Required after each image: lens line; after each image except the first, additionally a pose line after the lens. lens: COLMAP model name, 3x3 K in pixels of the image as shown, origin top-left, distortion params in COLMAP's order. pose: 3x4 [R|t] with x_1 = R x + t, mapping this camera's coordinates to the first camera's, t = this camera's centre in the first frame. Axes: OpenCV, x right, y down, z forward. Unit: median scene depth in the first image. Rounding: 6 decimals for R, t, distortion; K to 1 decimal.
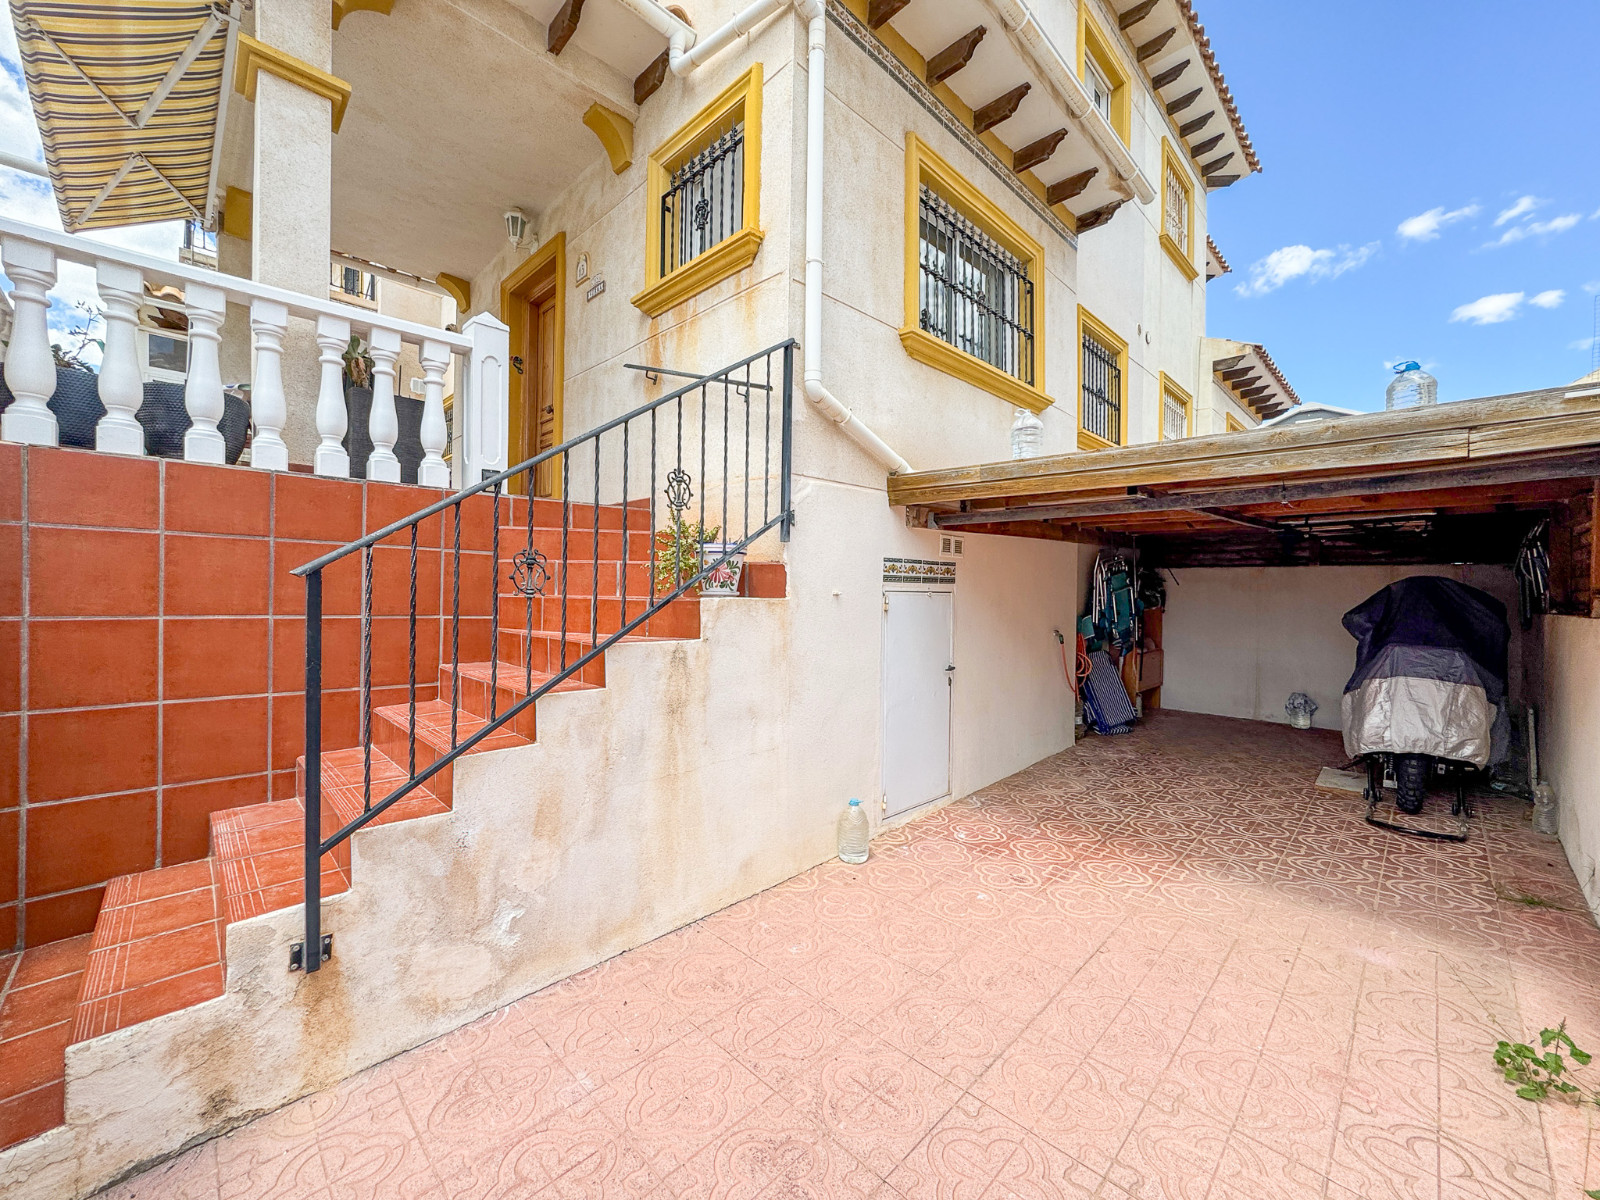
lens RADIAL K [[650.5, 0, 800.0], [0, 650.5, 600.0], [0, 0, 1]] dist [-0.038786, 0.020075]
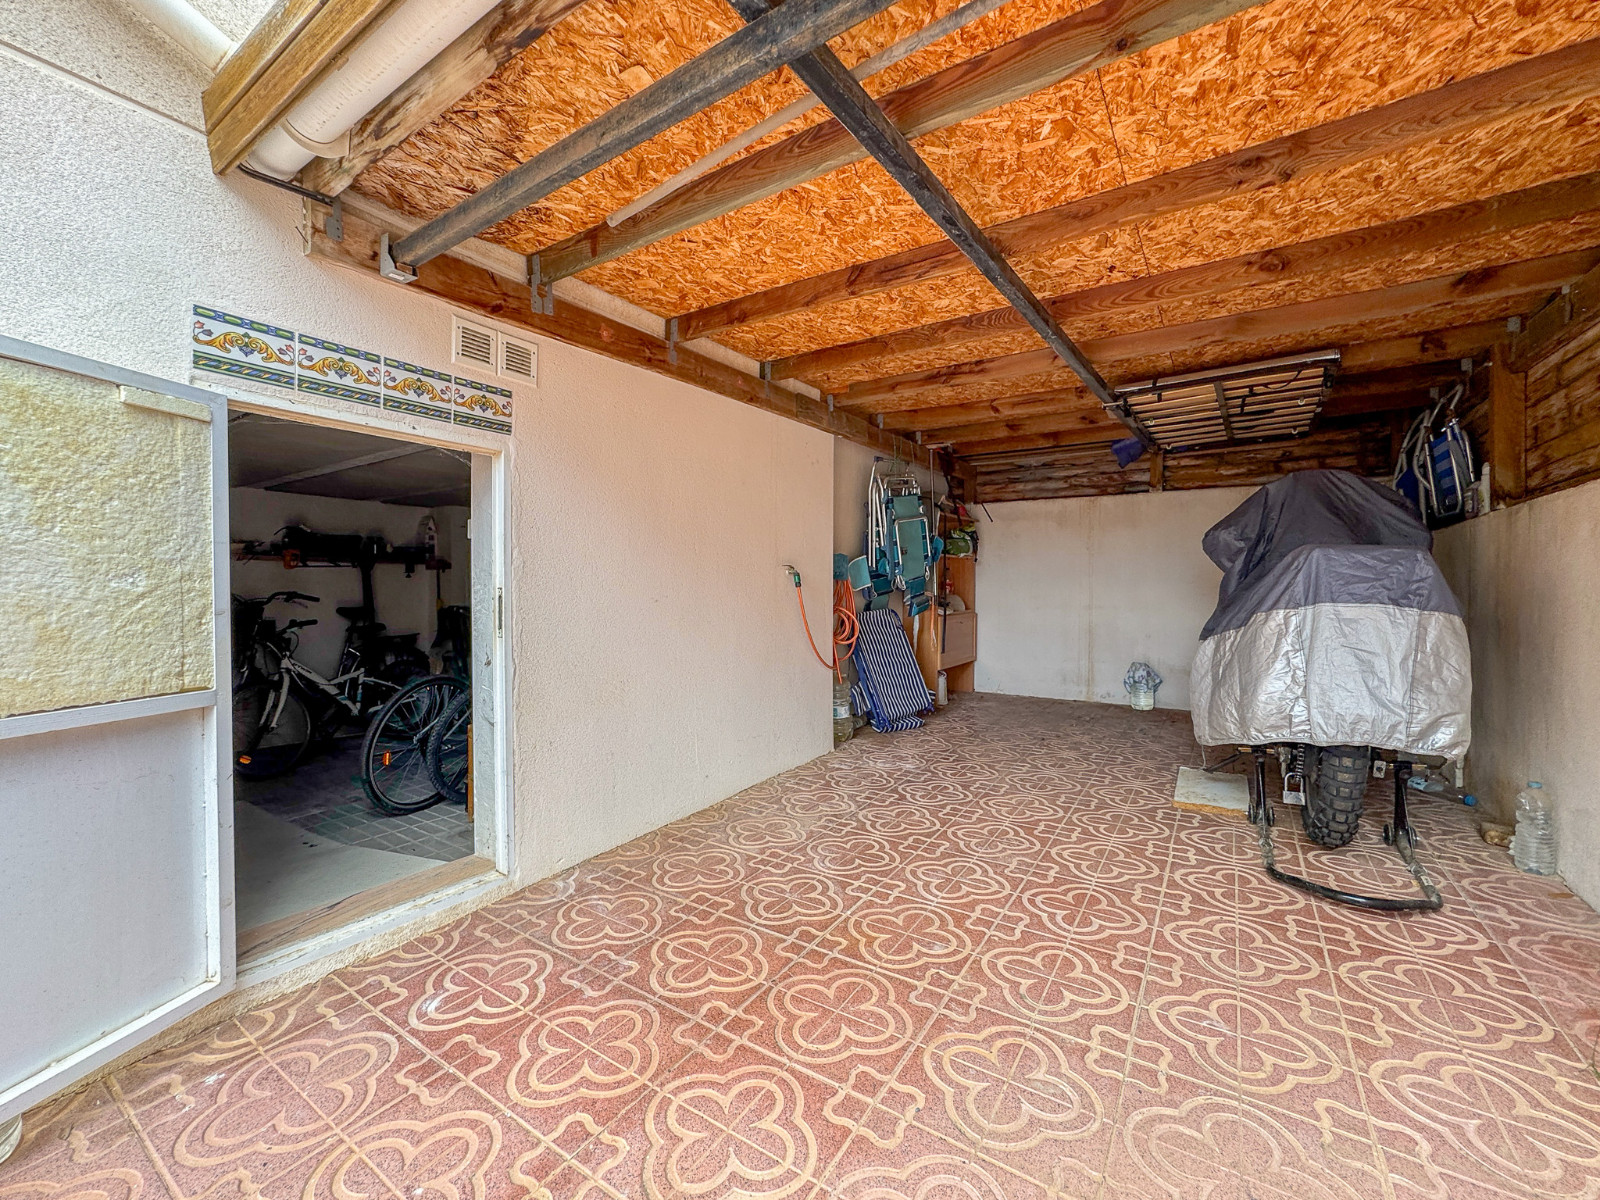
lens RADIAL K [[668.3, 0, 795.1], [0, 668.3, 597.8], [0, 0, 1]] dist [-0.036977, 0.015738]
pose [[0.979891, -0.010258, 0.199271, 0.394105], [0.010287, 0.999947, 0.000888, 0.109802], [-0.199269, 0.001180, 0.979944, 0.546882]]
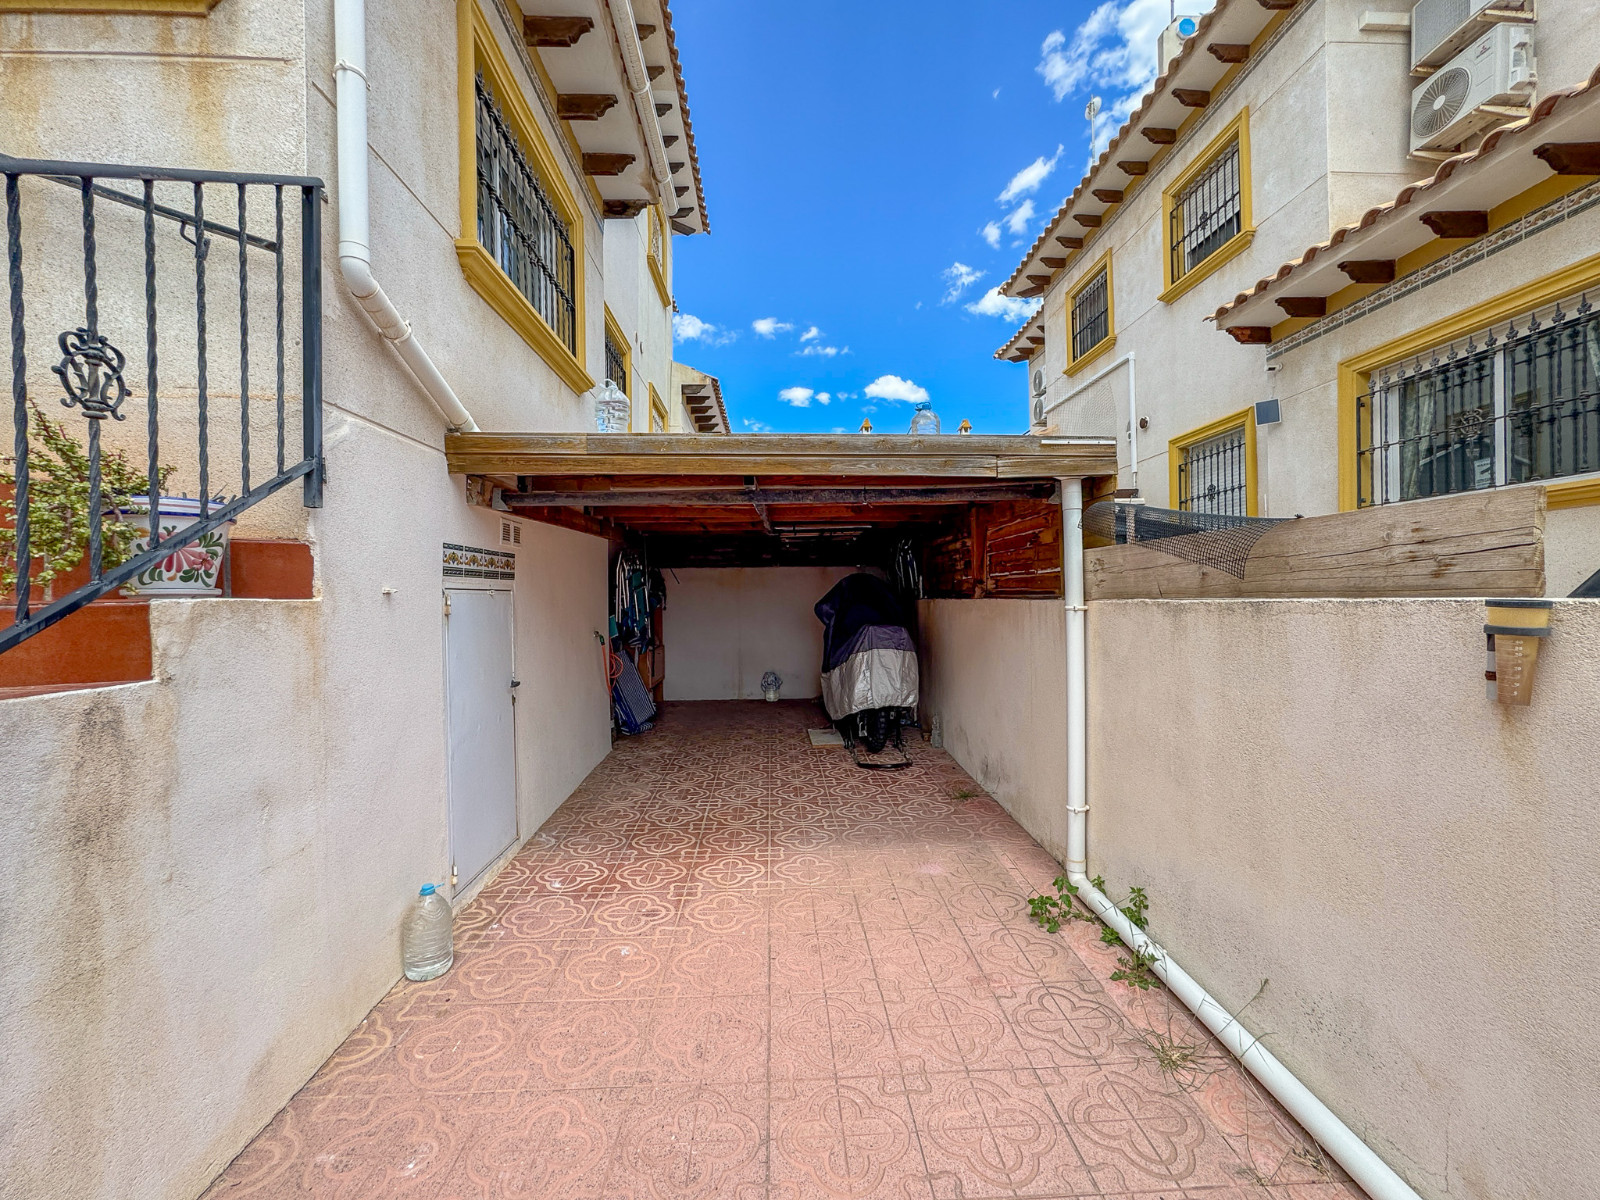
lens RADIAL K [[650.5, 0, 800.0], [0, 650.5, 600.0], [0, 0, 1]] dist [-0.038786, 0.020075]
pose [[0.678002, -0.024730, 0.734644, -0.131553], [0.030564, 0.999518, 0.005439, 0.007544], [-0.734424, 0.018766, 0.678431, 0.210887]]
